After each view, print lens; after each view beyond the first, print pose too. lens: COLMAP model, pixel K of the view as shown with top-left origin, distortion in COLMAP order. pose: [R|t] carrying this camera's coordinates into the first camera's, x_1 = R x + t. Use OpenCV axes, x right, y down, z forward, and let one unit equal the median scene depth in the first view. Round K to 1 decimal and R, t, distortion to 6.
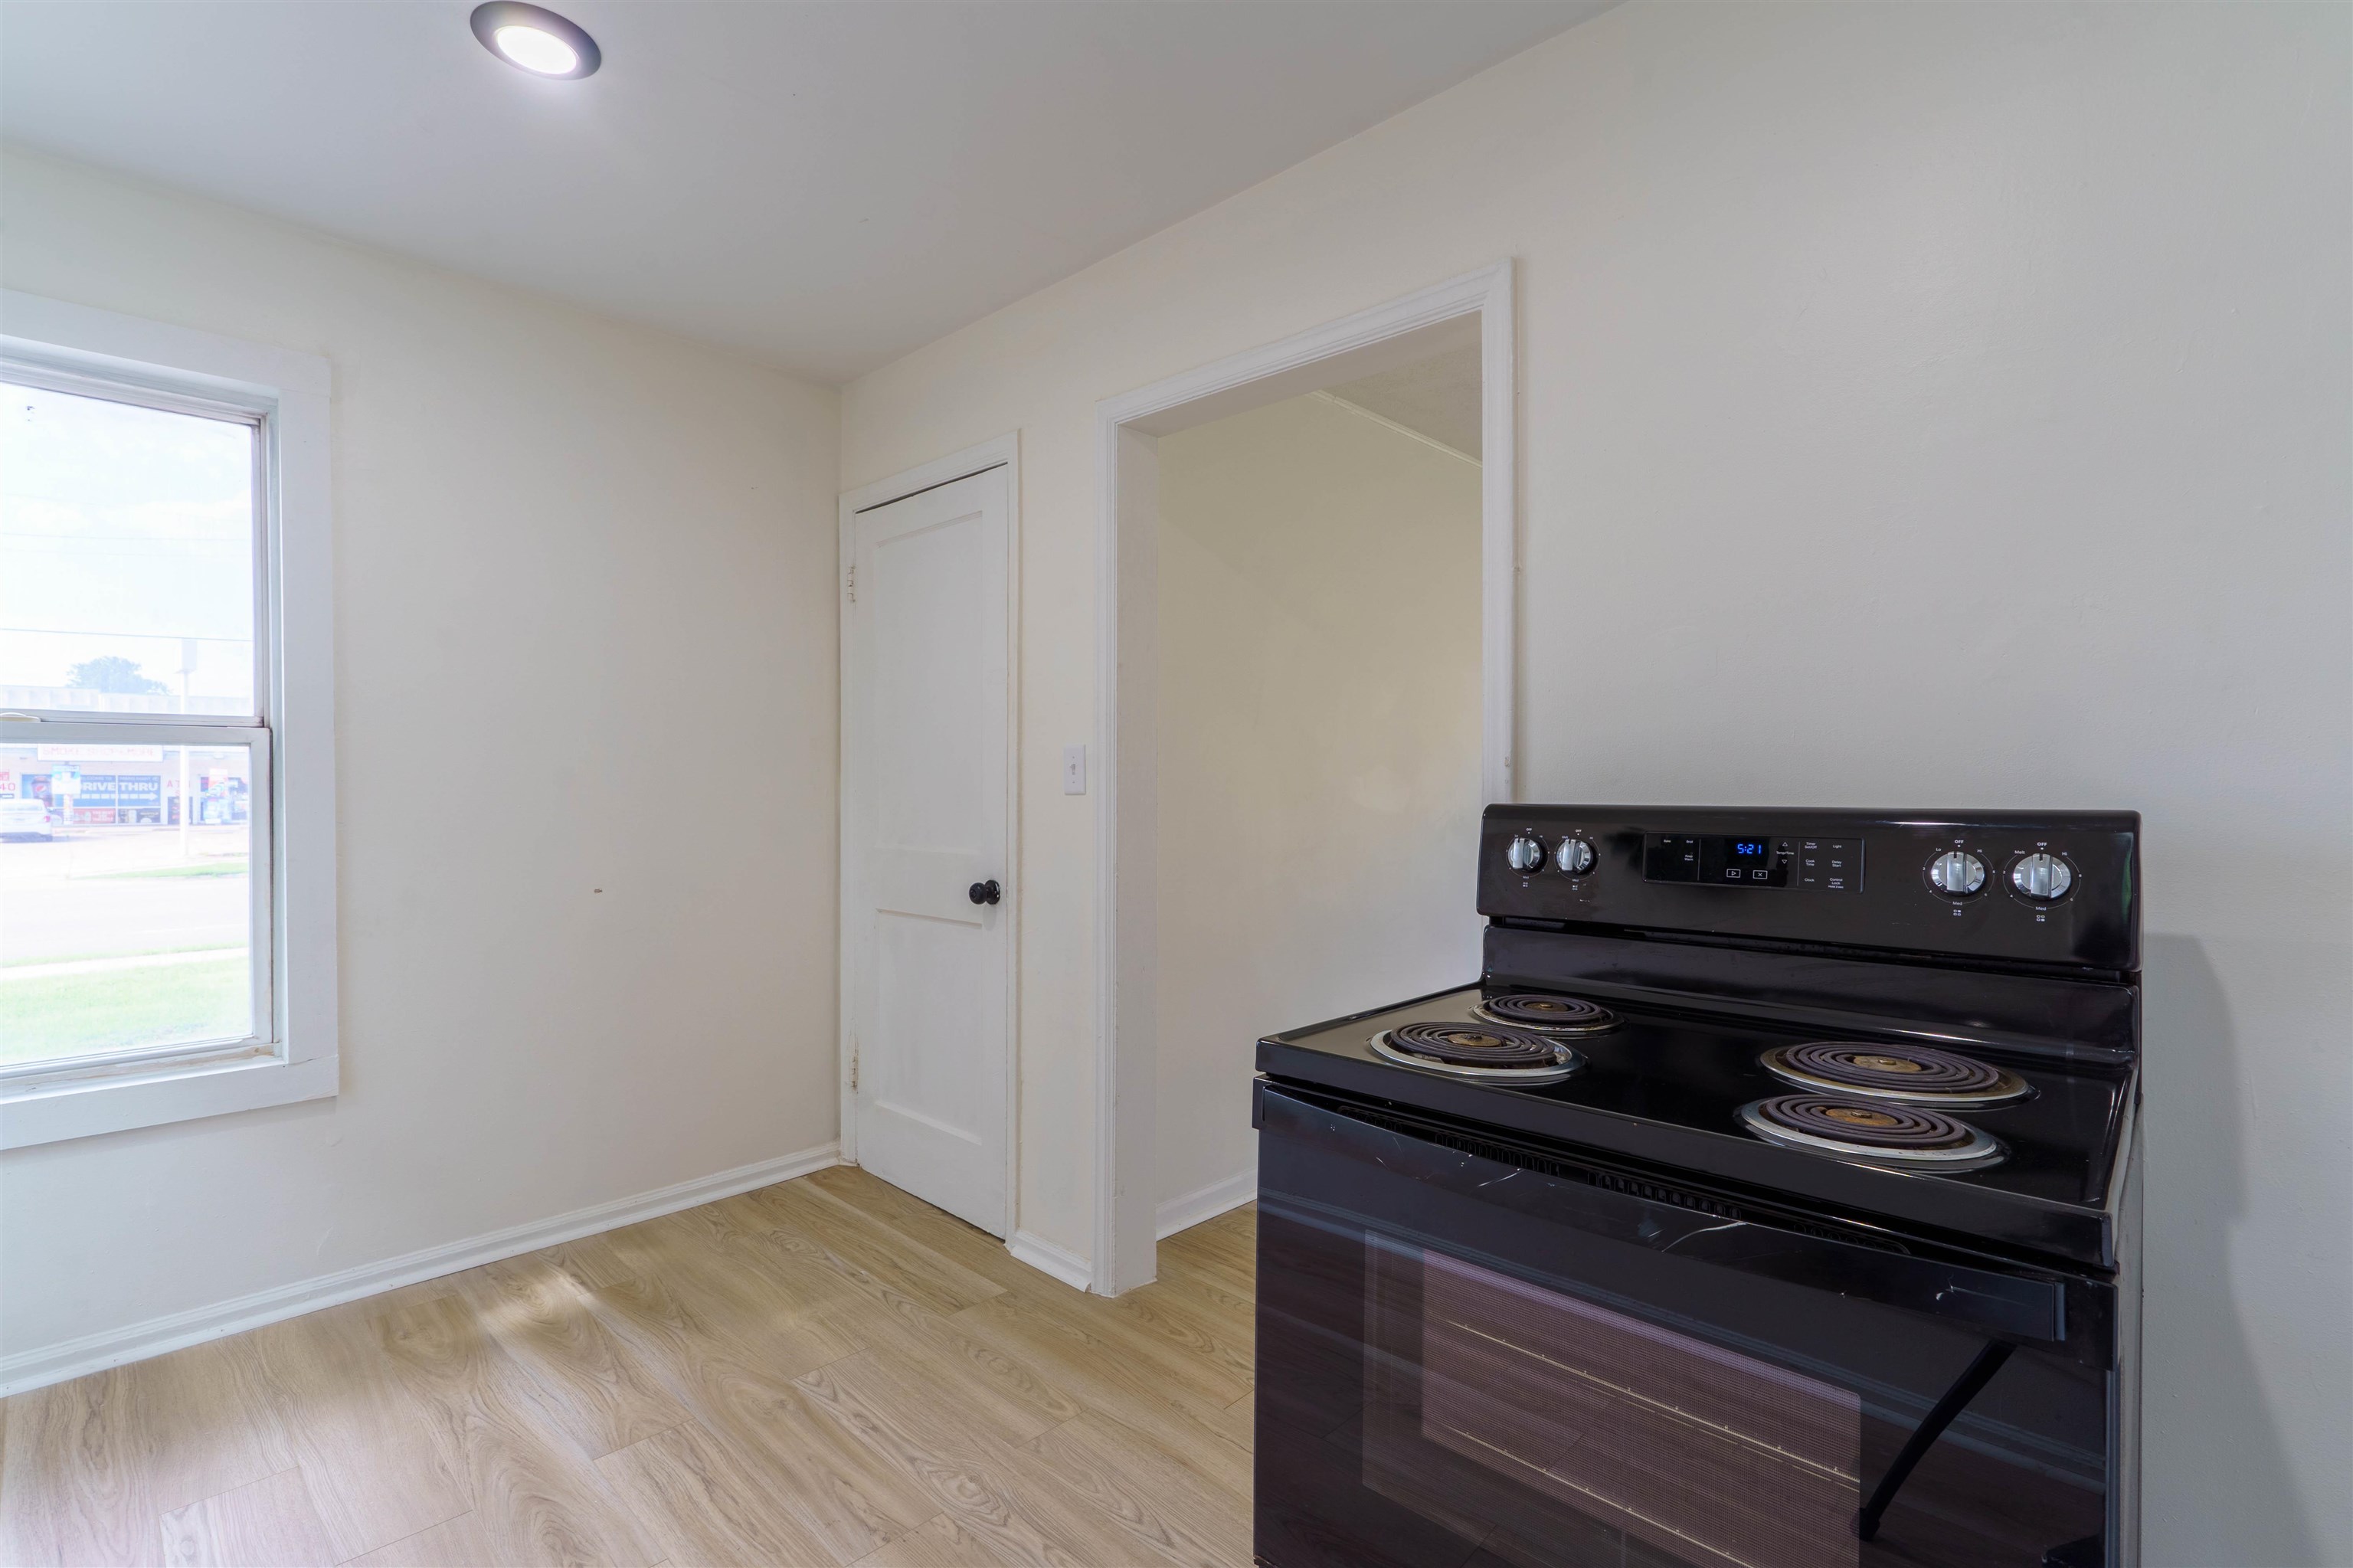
lens RADIAL K [[1087.3, 0, 1168.2], [0, 1087.3, 786.9], [0, 0, 1]] dist [-0.007601, 0.000098]
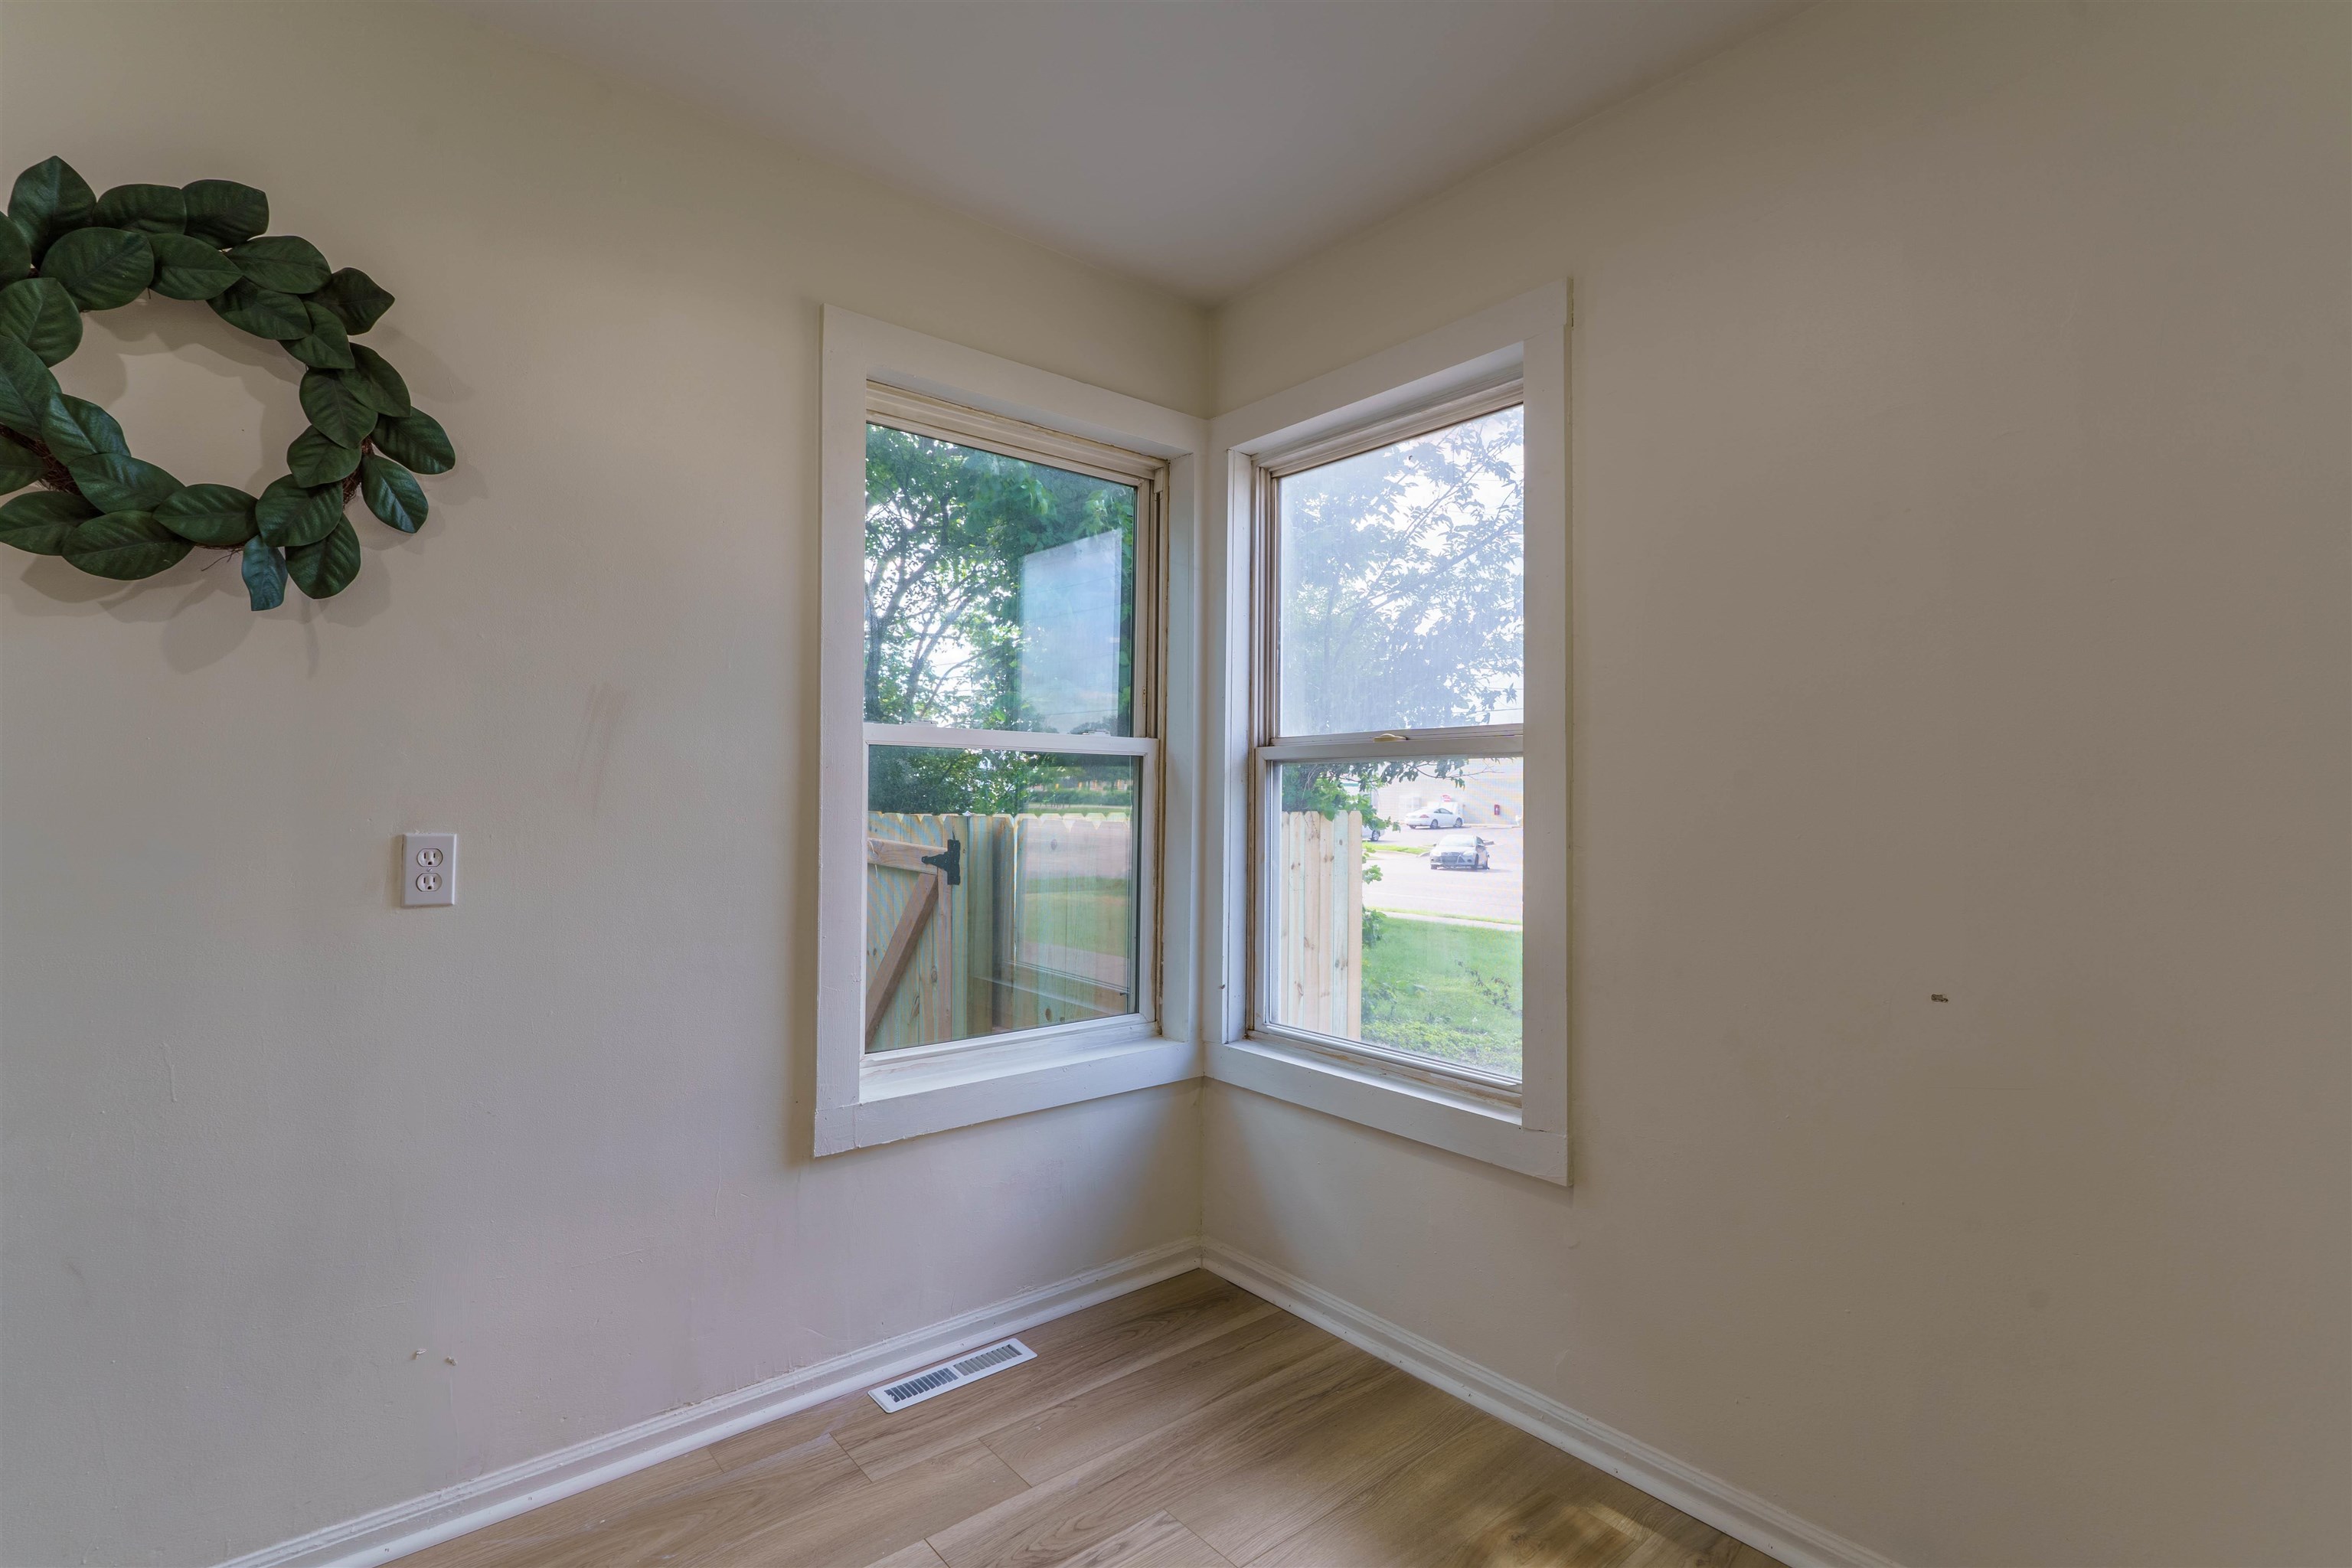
lens RADIAL K [[1086.8, 0, 1170.4], [0, 1086.8, 785.2], [0, 0, 1]] dist [-0.007601, 0.000098]
pose [[-0.100737, -0.012750, -0.994831, 0.065367], [-0.013759, 0.999840, -0.011421, -0.000038], [0.994818, 0.012538, -0.100896, 0.760671]]
